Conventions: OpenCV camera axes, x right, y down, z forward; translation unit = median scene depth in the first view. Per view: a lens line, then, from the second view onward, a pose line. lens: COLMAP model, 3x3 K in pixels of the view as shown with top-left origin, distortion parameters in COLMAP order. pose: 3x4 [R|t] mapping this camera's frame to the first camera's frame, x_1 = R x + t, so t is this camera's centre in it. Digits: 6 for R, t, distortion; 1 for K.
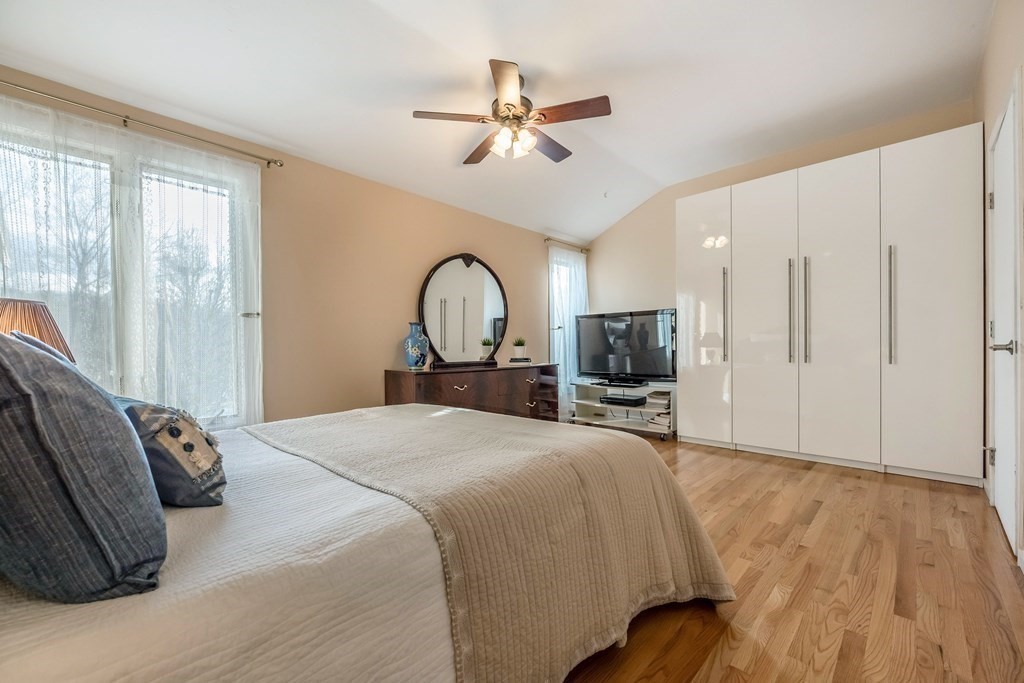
lens RADIAL K [[409.2, 0, 513.6], [0, 409.2, 333.0], [0, 0, 1]] dist [-0.001373, -0.000271]
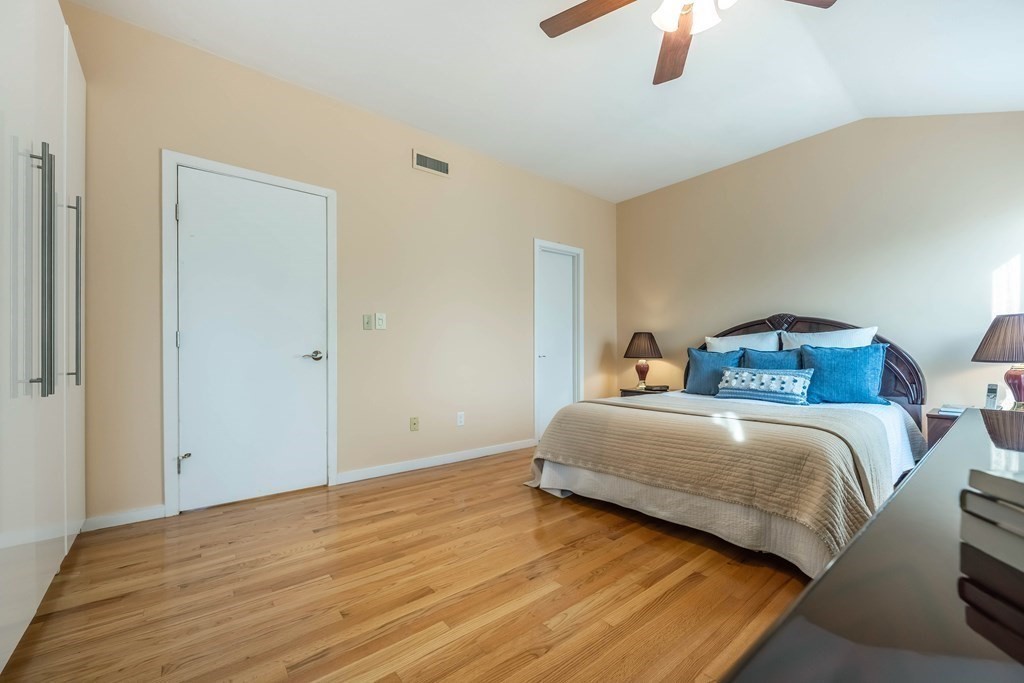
lens RADIAL K [[412.6, 0, 513.3], [0, 412.6, 345.3], [0, 0, 1]] dist [-0.002504, -0.000648]
pose [[-0.993555, 0.011279, 0.112788, 0.191843], [0.005056, 0.998457, -0.055306, 0.058027], [-0.113238, -0.054380, -0.992079, 1.618024]]
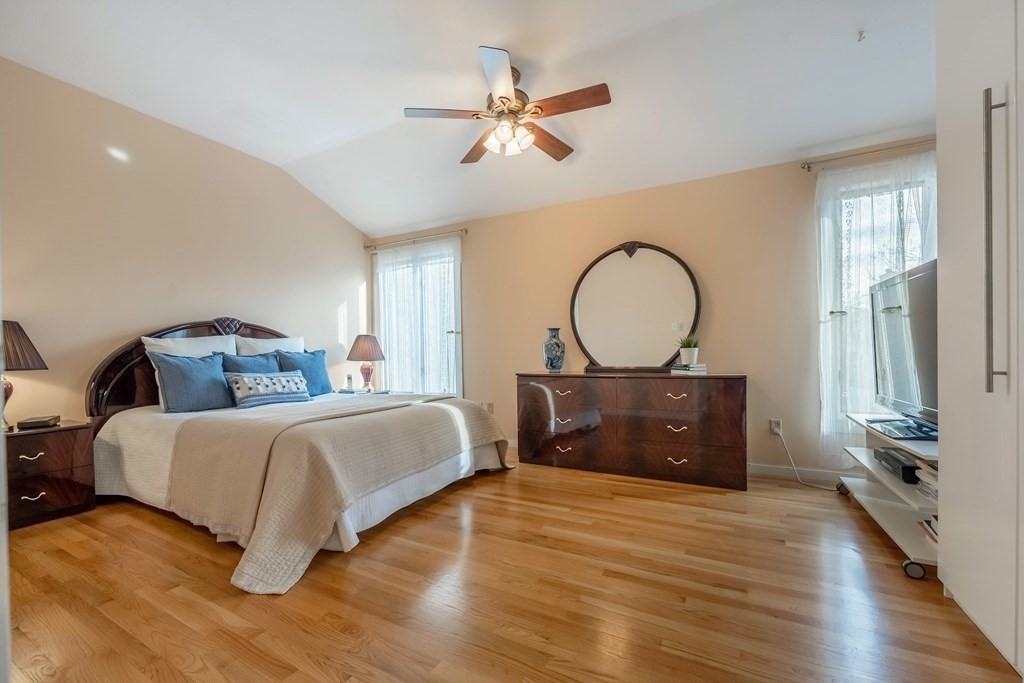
lens RADIAL K [[412.6, 0, 513.3], [0, 412.6, 345.3], [0, 0, 1]] dist [-0.002504, -0.000648]
pose [[0.278327, -0.017351, -0.960330, 0.942146], [0.045958, 0.998932, -0.004729, 0.024120], [0.959386, -0.042818, 0.278827, 0.744353]]
